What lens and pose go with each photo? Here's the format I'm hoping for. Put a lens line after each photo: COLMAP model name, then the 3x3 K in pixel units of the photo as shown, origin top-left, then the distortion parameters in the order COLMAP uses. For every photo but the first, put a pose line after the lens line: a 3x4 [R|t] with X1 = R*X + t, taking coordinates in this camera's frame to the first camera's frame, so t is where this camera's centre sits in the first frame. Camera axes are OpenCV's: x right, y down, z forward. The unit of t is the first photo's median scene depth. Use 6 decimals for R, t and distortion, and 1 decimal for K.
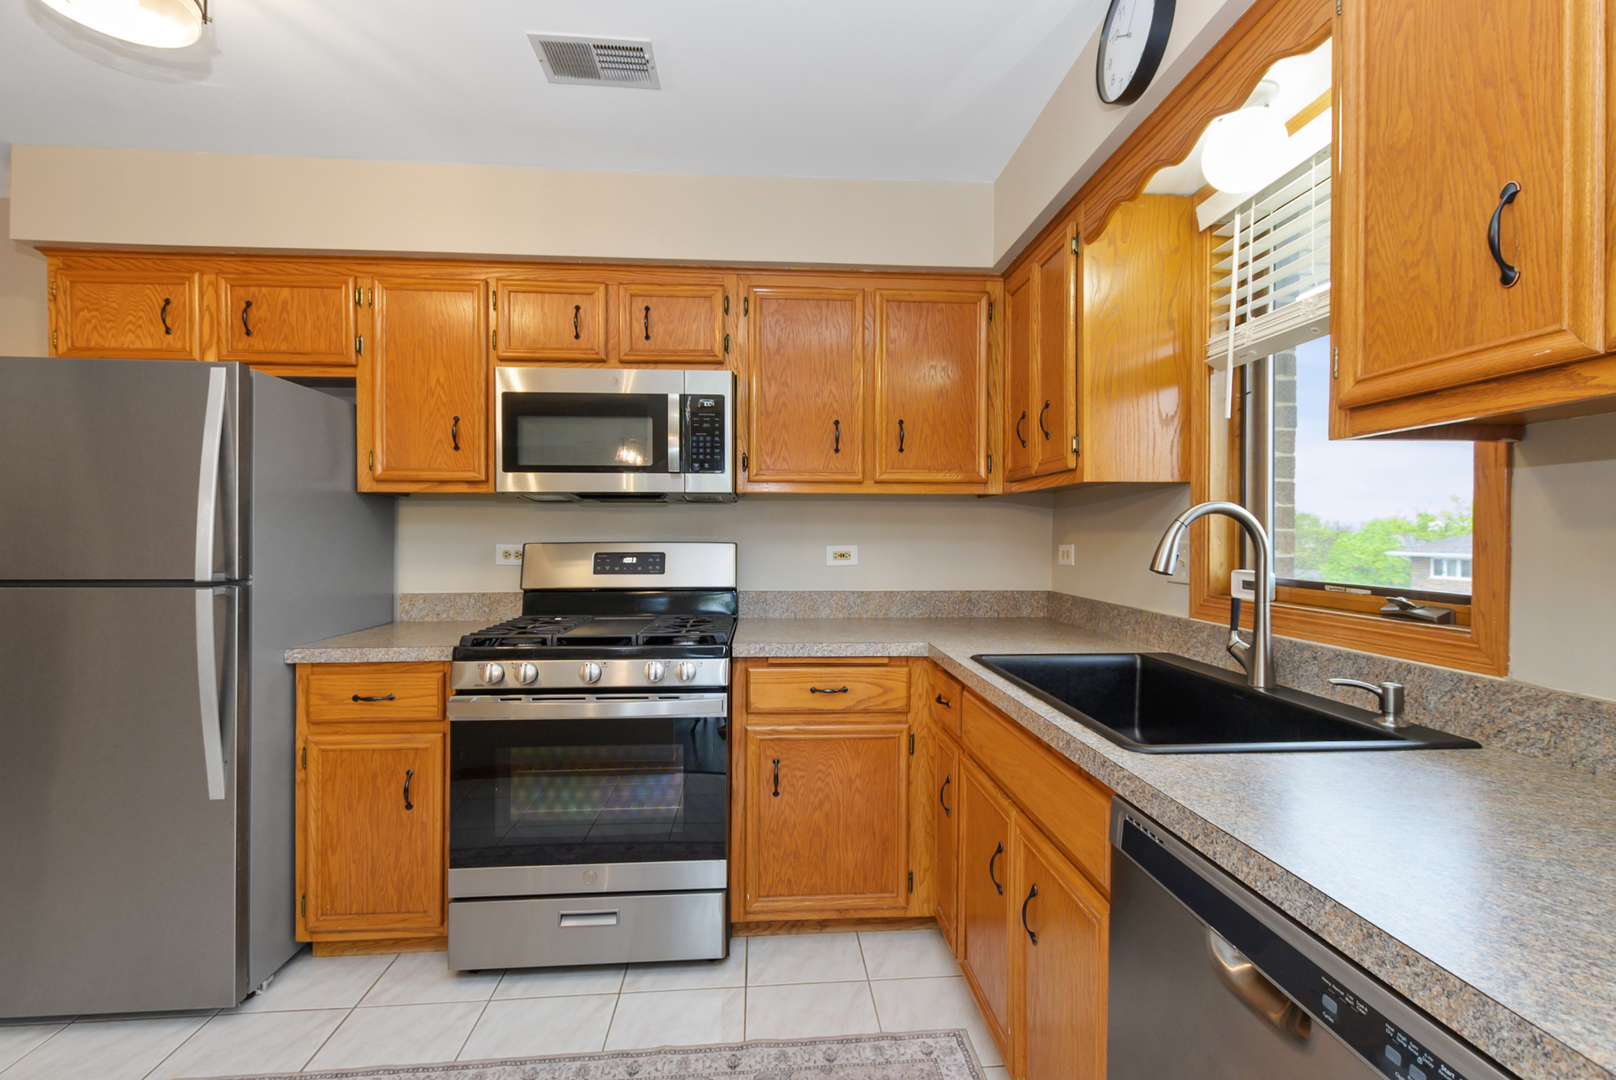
lens RADIAL K [[715.7, 0, 812.9], [0, 715.7, 537.4], [0, 0, 1]] dist [0.004855, -0.002720]
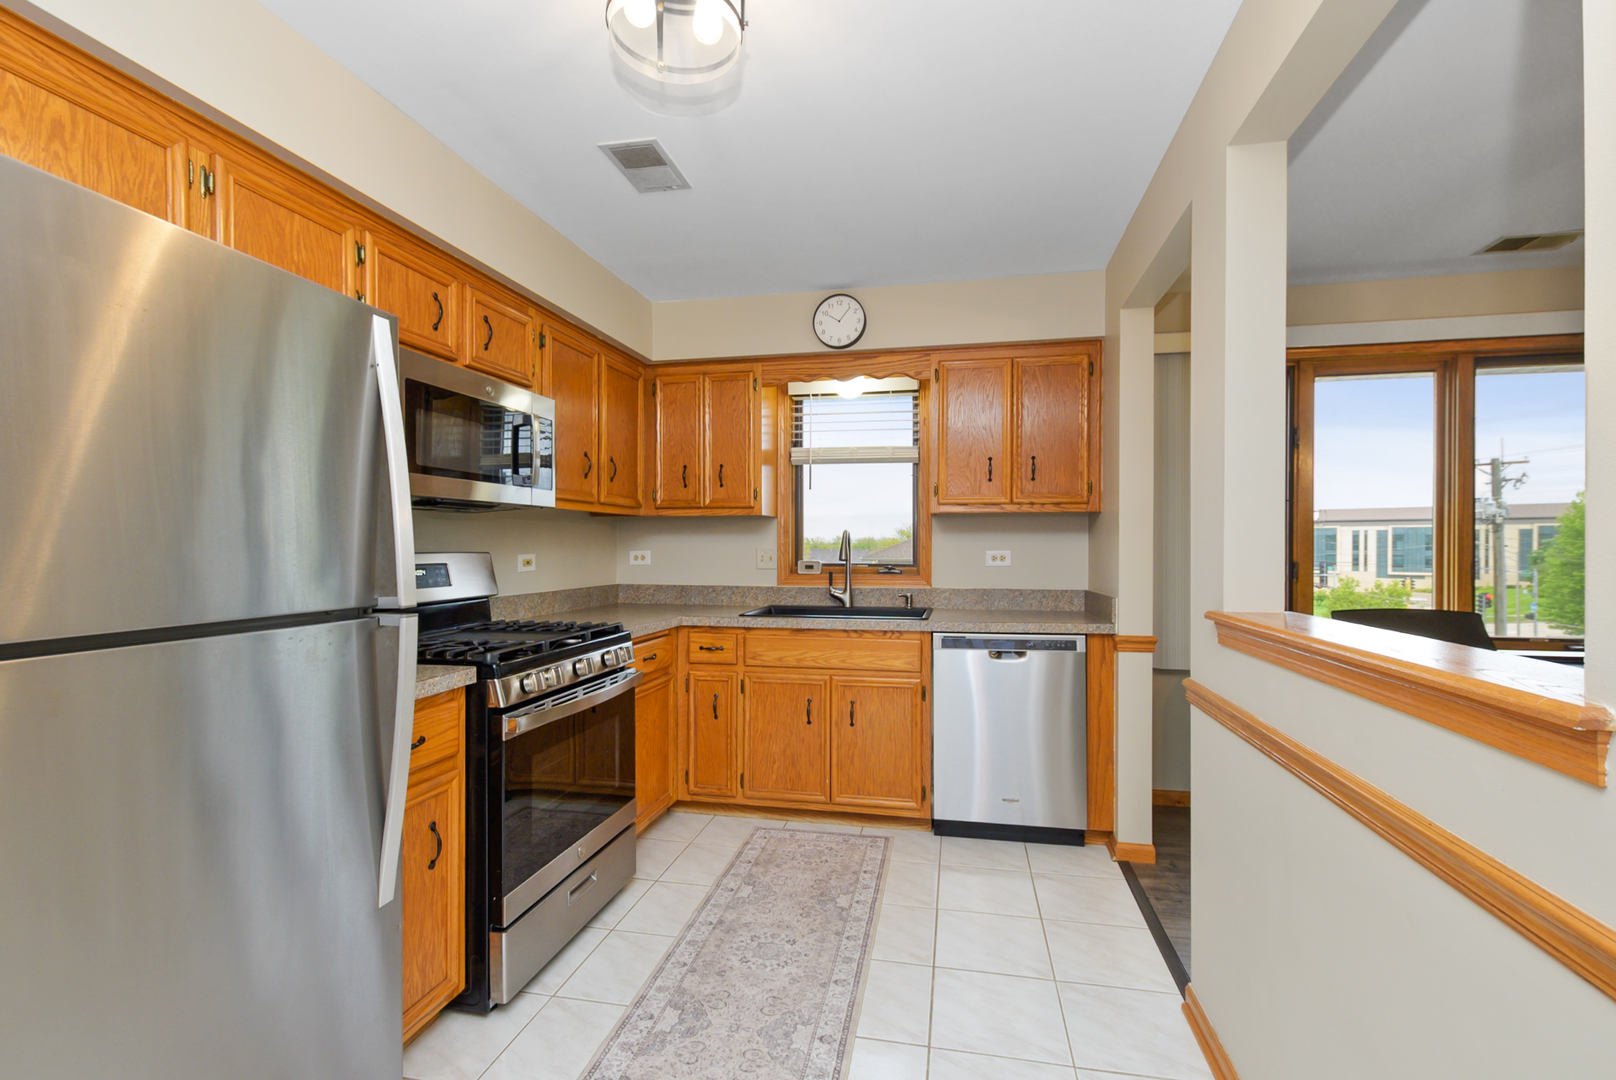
lens RADIAL K [[715.7, 0, 821.0], [0, 715.7, 554.5], [0, 0, 1]] dist [0.004855, -0.002720]
pose [[0.275043, -0.016578, 0.961289, -1.136181], [0.005834, 0.999862, 0.015574, -0.003065], [-0.961414, 0.001325, 0.275102, 0.294681]]
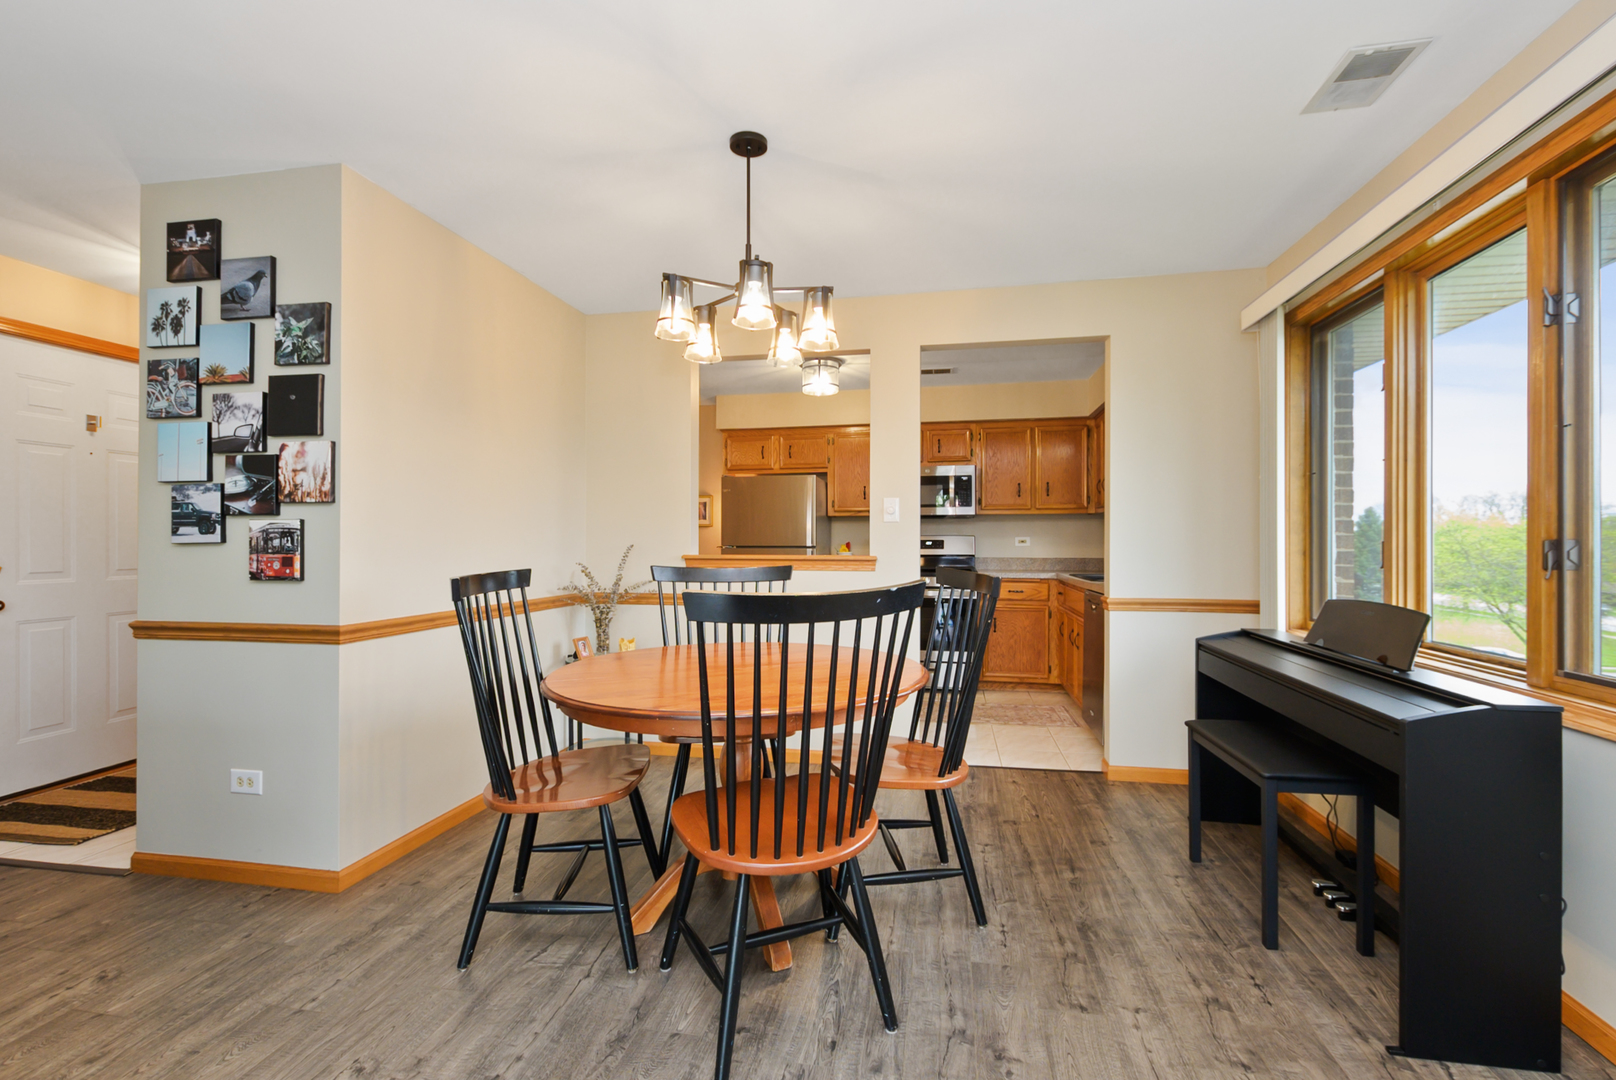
lens RADIAL K [[715.7, 0, 821.6], [0, 715.7, 543.1], [0, 0, 1]] dist [0.004855, -0.002720]
pose [[0.969326, -0.003189, -0.245757, -0.019690], [0.001628, 0.999977, -0.006557, 0.052650], [0.245772, 0.005956, 0.969309, -1.547283]]
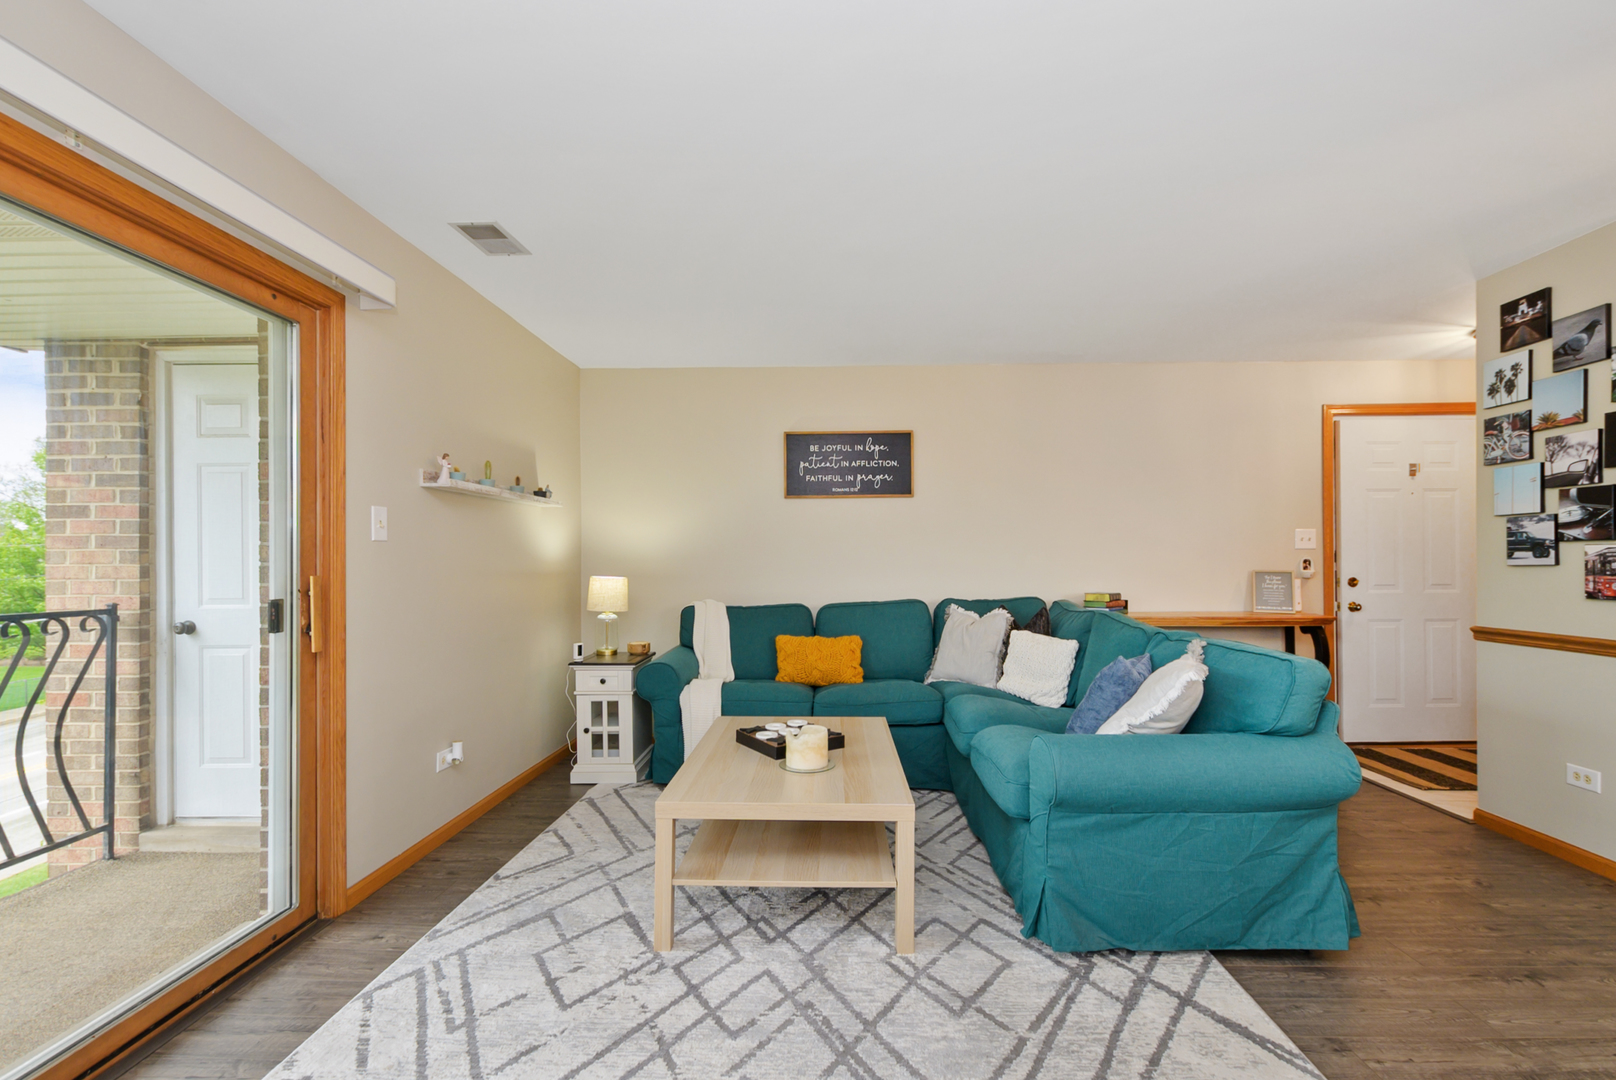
lens RADIAL K [[715.7, 0, 815.9], [0, 715.7, 554.7], [0, 0, 1]] dist [0.004855, -0.002720]
pose [[-0.103146, -0.010668, -0.994609, 0.216694], [-0.004418, 0.999938, -0.010267, 0.043849], [0.994656, 0.003335, -0.103187, -1.877555]]
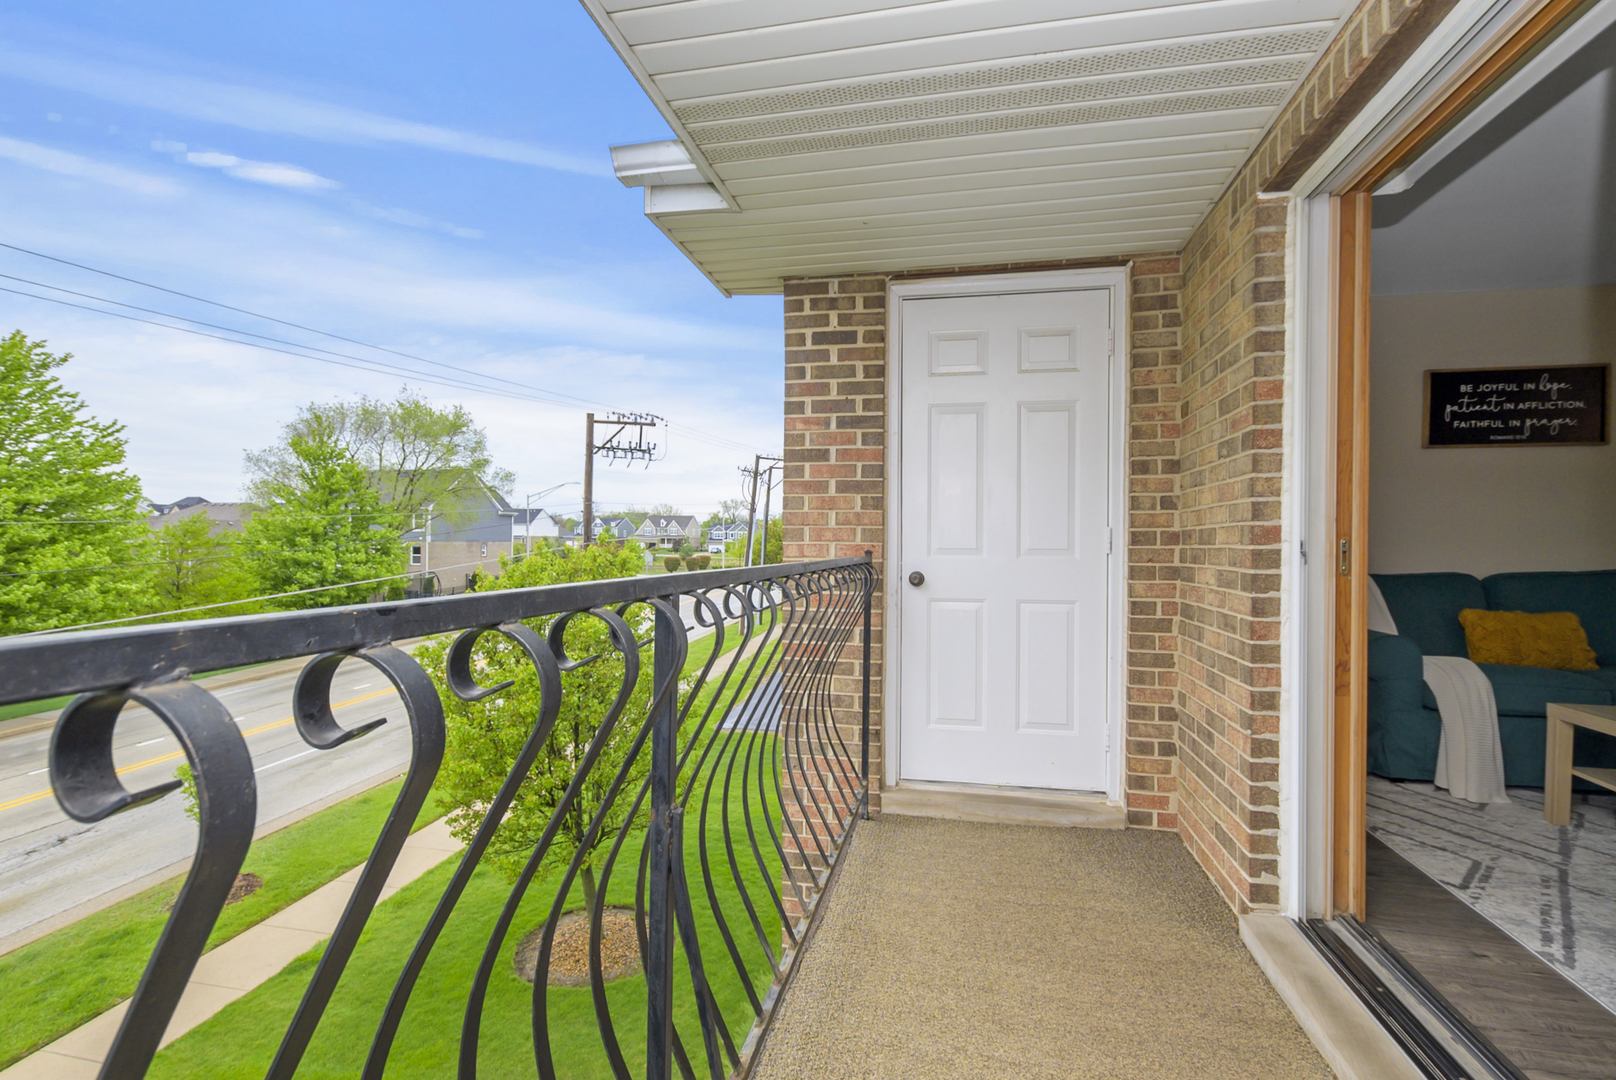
lens RADIAL K [[715.7, 0, 819.2], [0, 715.7, 541.1], [0, 0, 1]] dist [0.004855, -0.002720]
pose [[-0.282347, -0.009746, -0.959263, 0.264330], [-0.018564, 0.999817, -0.004694, 0.120129], [0.959133, 0.016483, -0.282477, -3.078889]]
